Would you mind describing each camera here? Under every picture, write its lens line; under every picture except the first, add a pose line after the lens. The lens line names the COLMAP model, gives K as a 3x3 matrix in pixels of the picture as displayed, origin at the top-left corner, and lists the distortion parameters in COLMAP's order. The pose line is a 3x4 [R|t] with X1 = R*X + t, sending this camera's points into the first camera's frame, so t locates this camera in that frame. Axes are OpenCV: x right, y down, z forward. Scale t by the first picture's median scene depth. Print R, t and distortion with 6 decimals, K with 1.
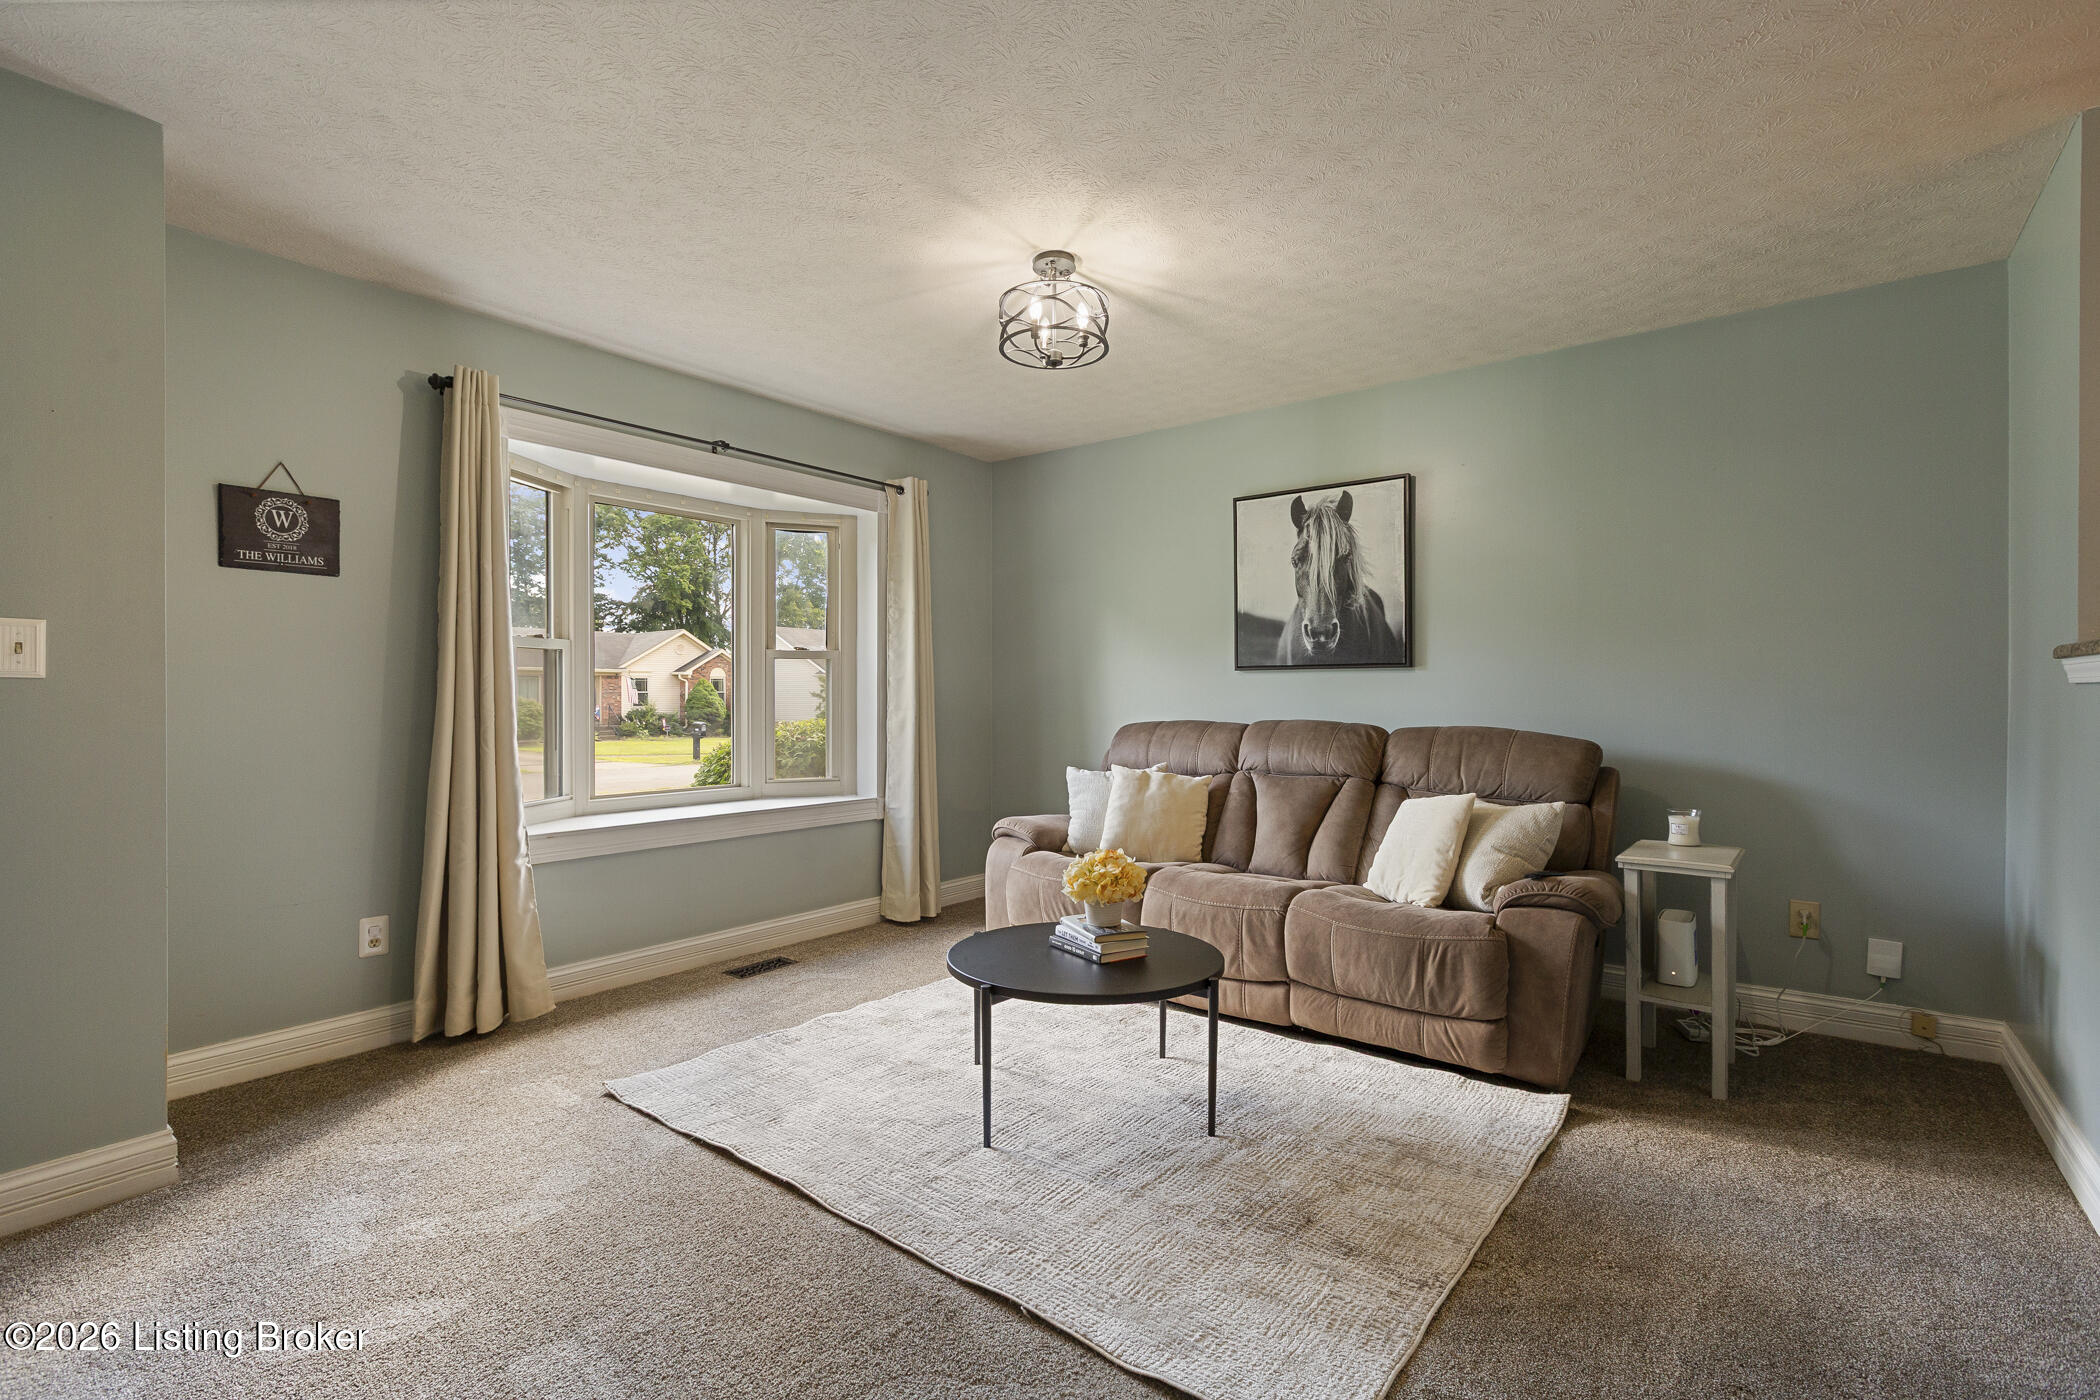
lens RADIAL K [[964.5, 0, 1048.2], [0, 964.5, 696.4], [0, 0, 1]] dist [-0.000900, -0.000069]
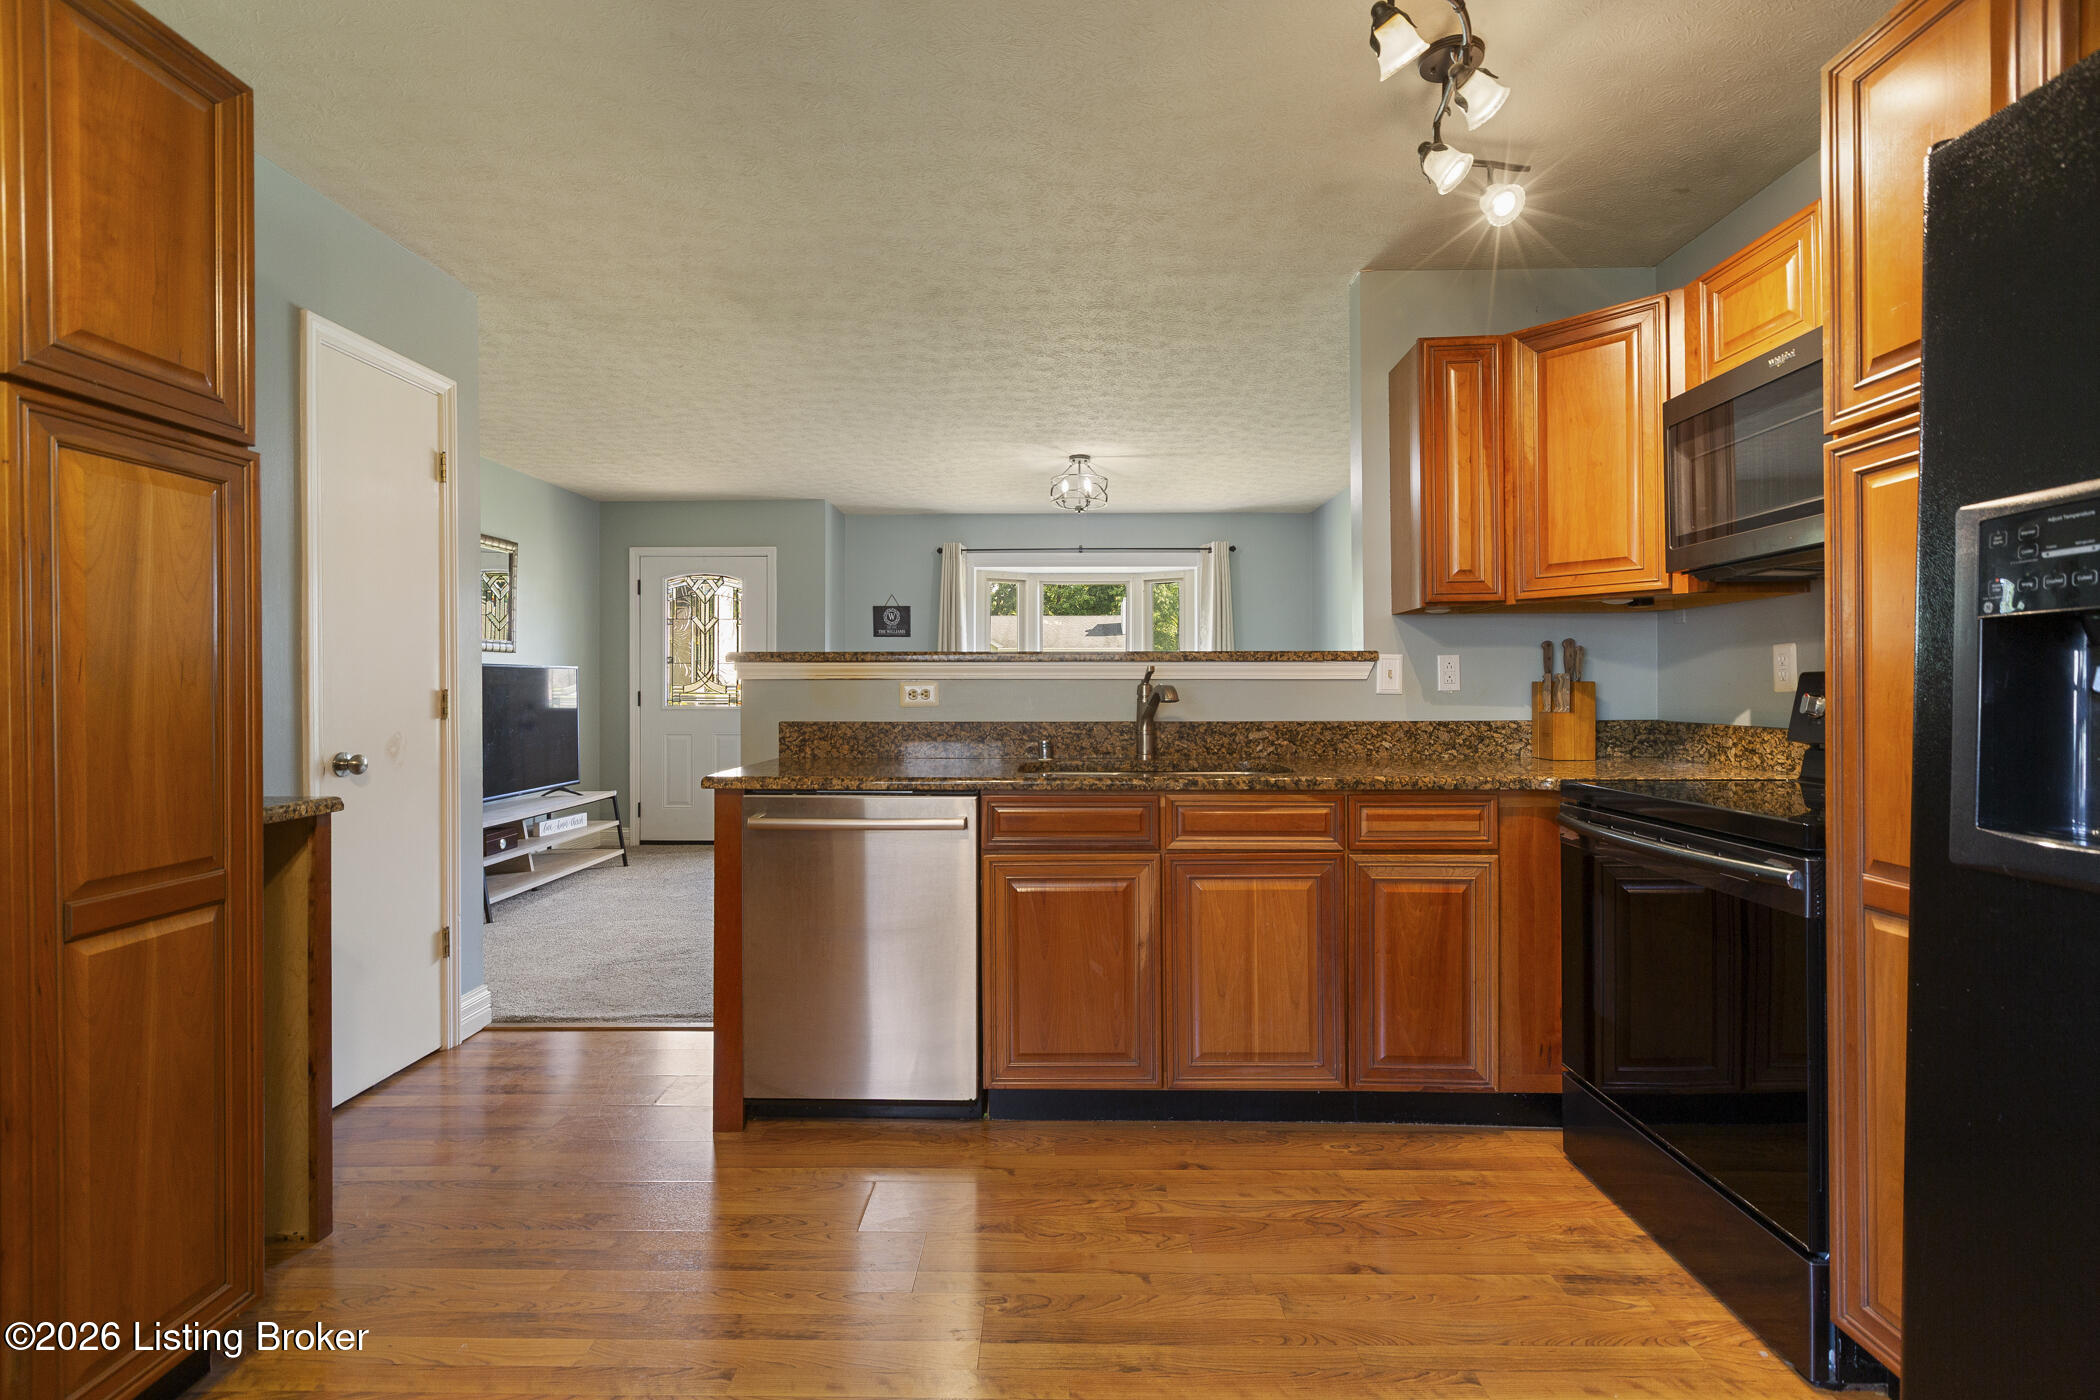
lens RADIAL K [[964.5, 0, 1053.5], [0, 964.5, 694.2], [0, 0, 1]] dist [-0.000900, -0.000069]
pose [[0.608680, 0.000393, -0.793416, 1.420082], [0.003557, 0.999988, 0.003224, 0.012695], [0.793408, -0.004785, 0.608671, -0.195089]]
